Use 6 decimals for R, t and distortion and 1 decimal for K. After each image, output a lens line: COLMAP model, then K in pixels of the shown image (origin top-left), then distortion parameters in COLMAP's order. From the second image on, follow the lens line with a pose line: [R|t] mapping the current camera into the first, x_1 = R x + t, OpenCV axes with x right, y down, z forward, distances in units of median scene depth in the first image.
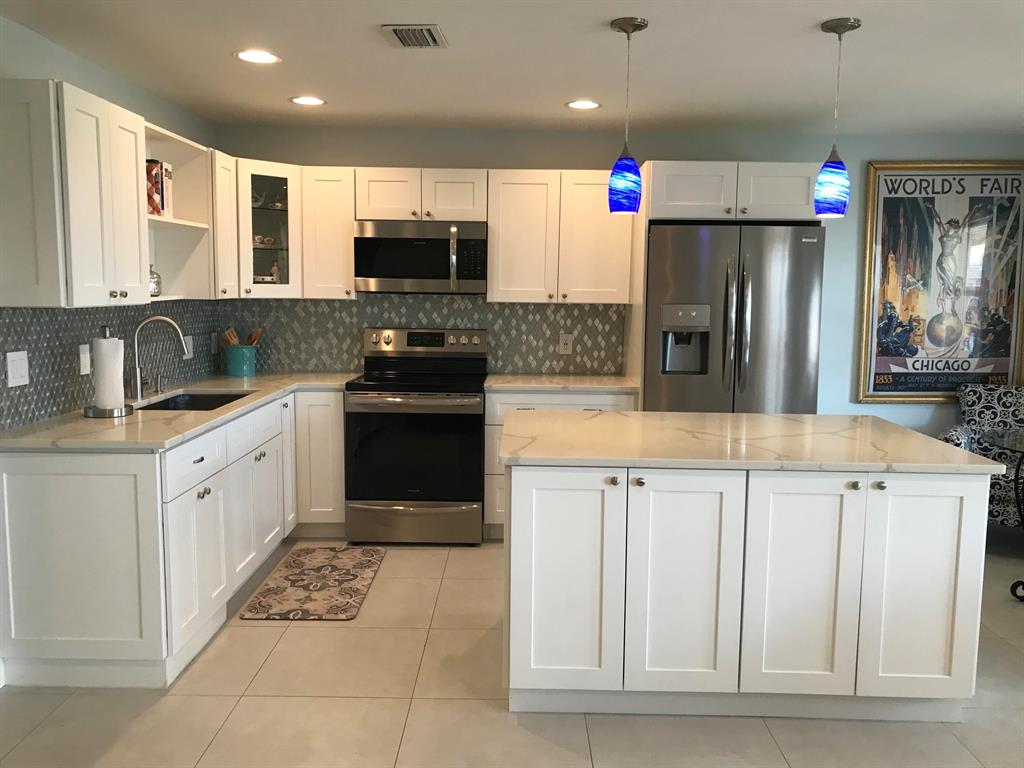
lens RADIAL K [[829.3, 0, 498.5], [0, 829.3, 377.9], [0, 0, 1]] dist [0.034040, -0.052477]
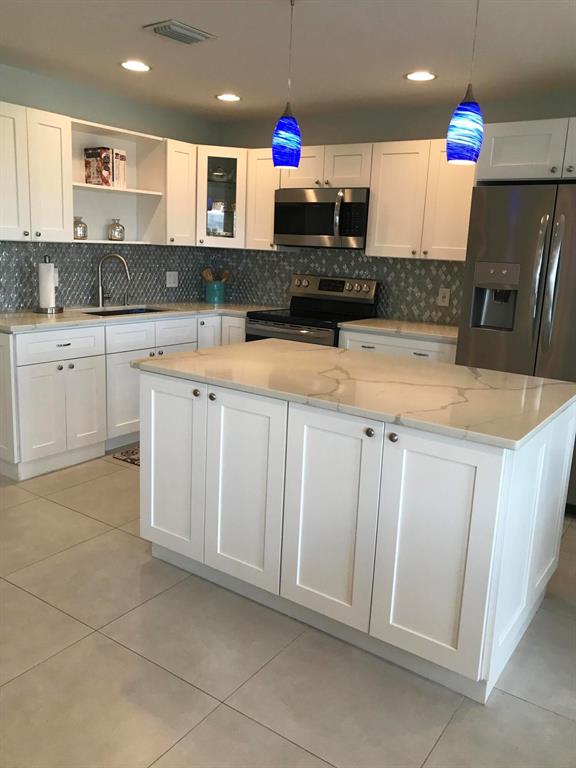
lens RADIAL K [[622.0, 0, 291.6], [0, 622.0, 372.8], [0, 0, 1]] dist [0.034040, -0.052477]
pose [[0.835824, 0.136410, -0.531781, 0.435007], [-0.096407, 0.990057, 0.102439, -0.006157], [0.540467, -0.034354, 0.840663, 0.186727]]
